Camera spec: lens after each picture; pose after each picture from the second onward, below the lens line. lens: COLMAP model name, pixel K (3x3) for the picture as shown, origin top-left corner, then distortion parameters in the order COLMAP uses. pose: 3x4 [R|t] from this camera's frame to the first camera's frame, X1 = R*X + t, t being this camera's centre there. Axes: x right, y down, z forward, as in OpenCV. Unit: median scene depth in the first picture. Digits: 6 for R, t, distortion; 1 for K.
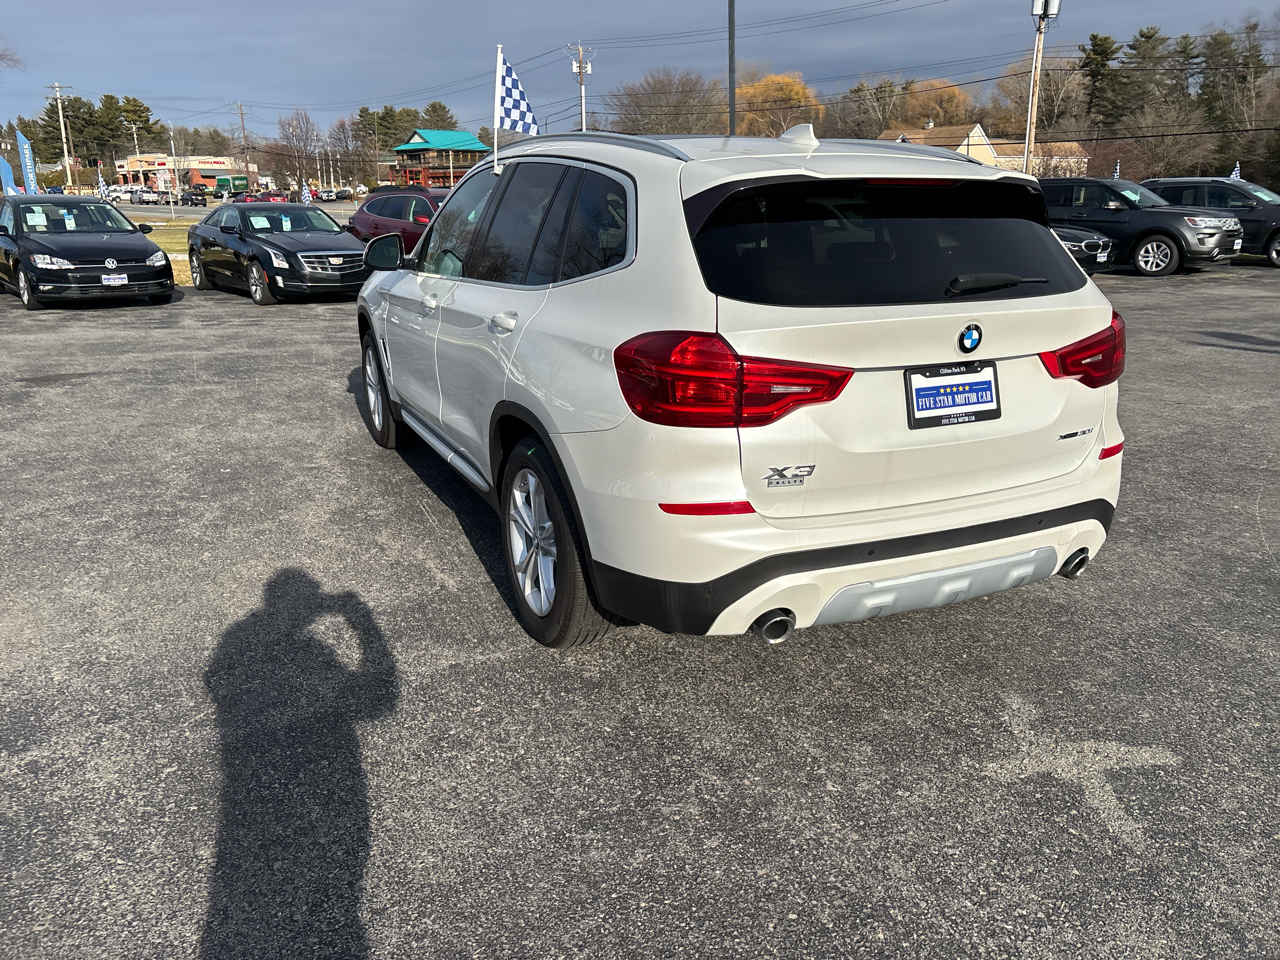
lens RADIAL K [[963.0, 0, 632.9], [0, 963.0, 471.5], [0, 0, 1]] dist [0.048180, -0.045516]
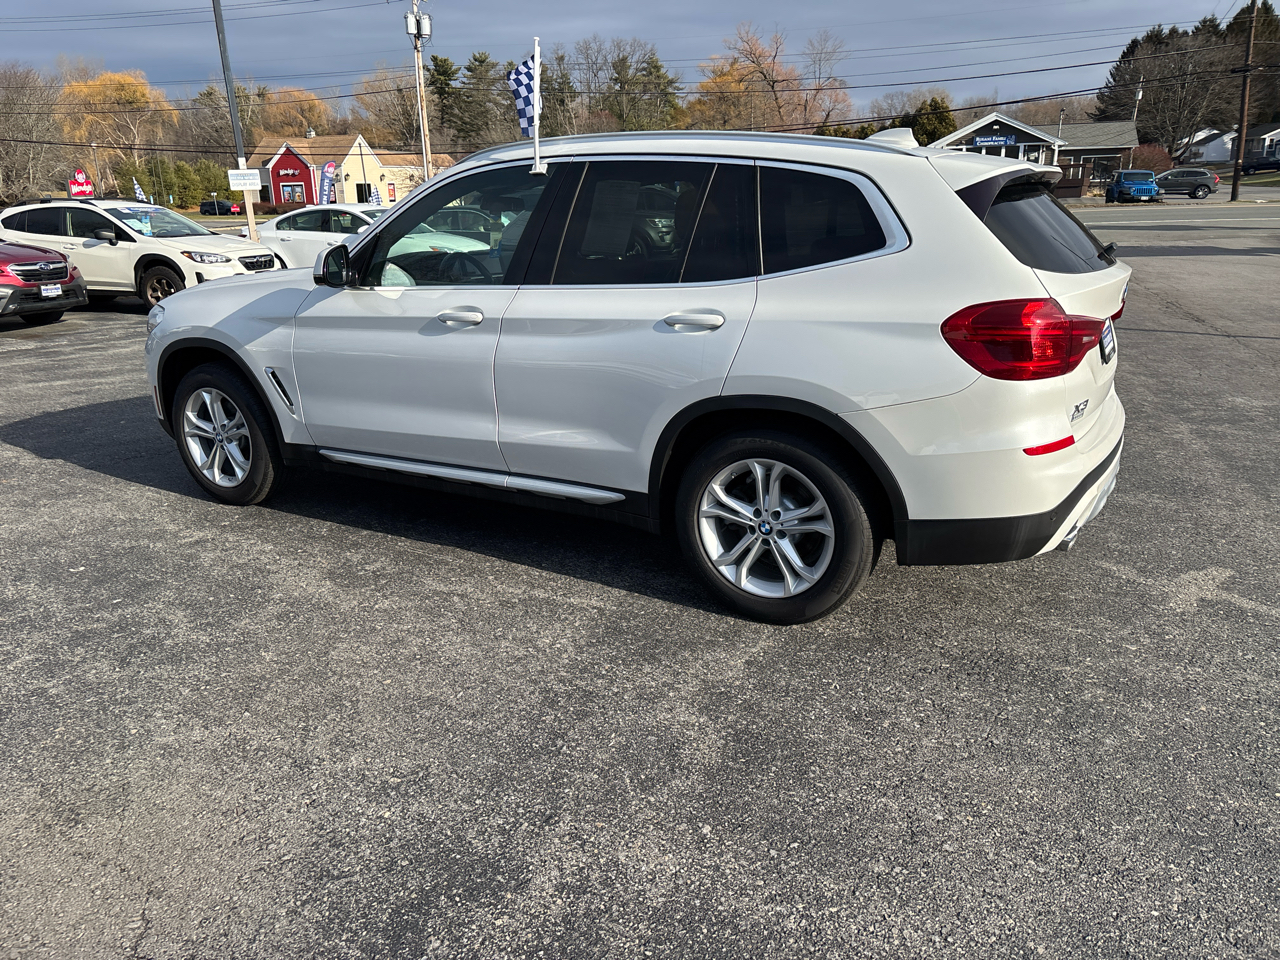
lens RADIAL K [[963.0, 0, 633.6], [0, 963.0, 469.9], [0, 0, 1]] dist [0.048180, -0.045516]
pose [[0.819448, -0.167853, 0.548024, -0.723470], [0.173581, 0.983932, 0.041815, -0.052013], [-0.546236, 0.060862, 0.835417, 0.201490]]
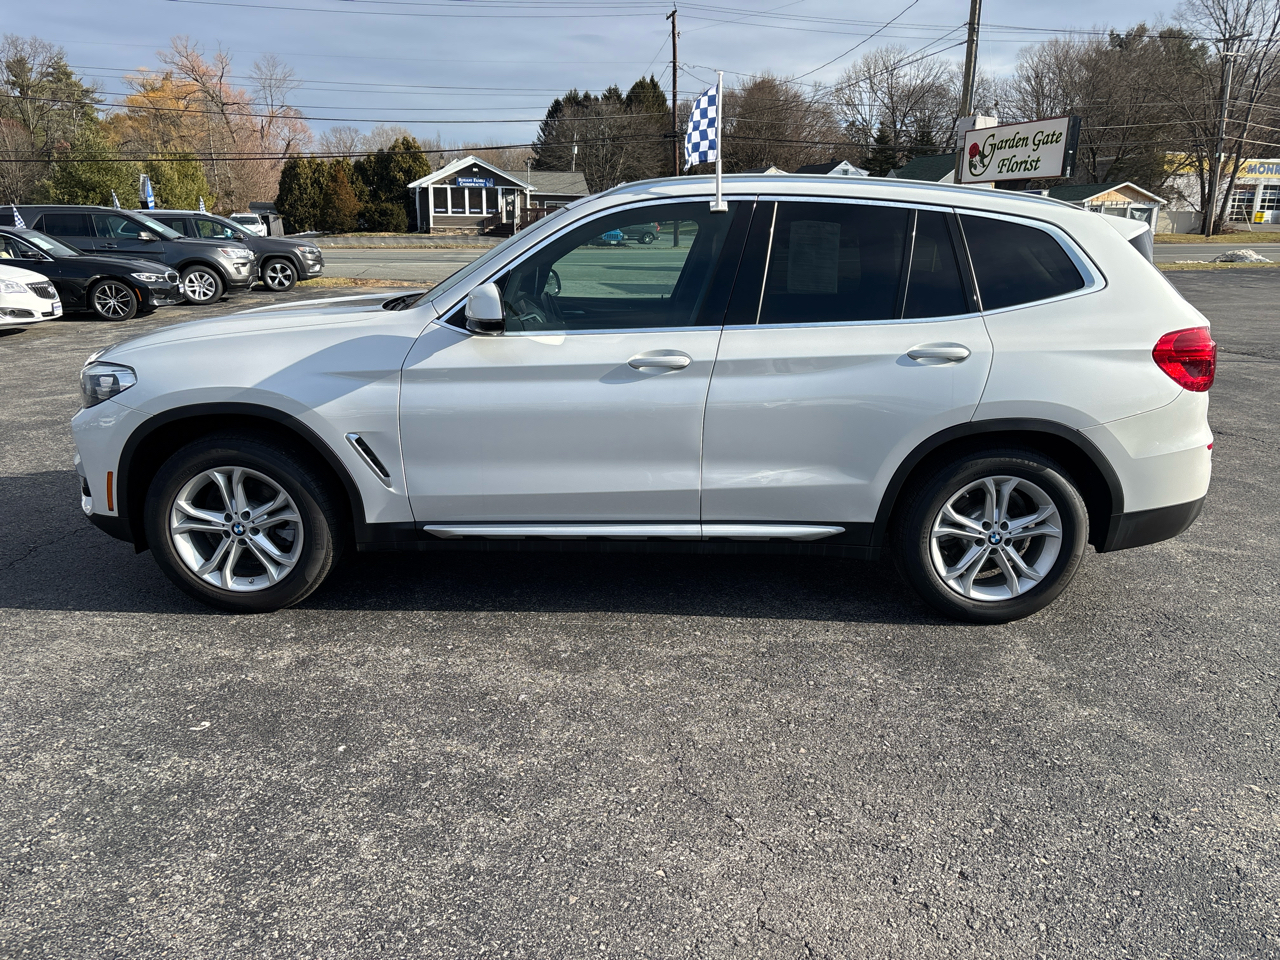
lens RADIAL K [[963.0, 0, 638.5], [0, 963.0, 484.3], [0, 0, 1]] dist [0.048180, -0.045516]
pose [[0.410082, -0.224795, 0.883912, -1.195961], [0.238163, 0.961917, 0.134140, -0.227911], [-0.880404, 0.155507, 0.448003, 0.796957]]
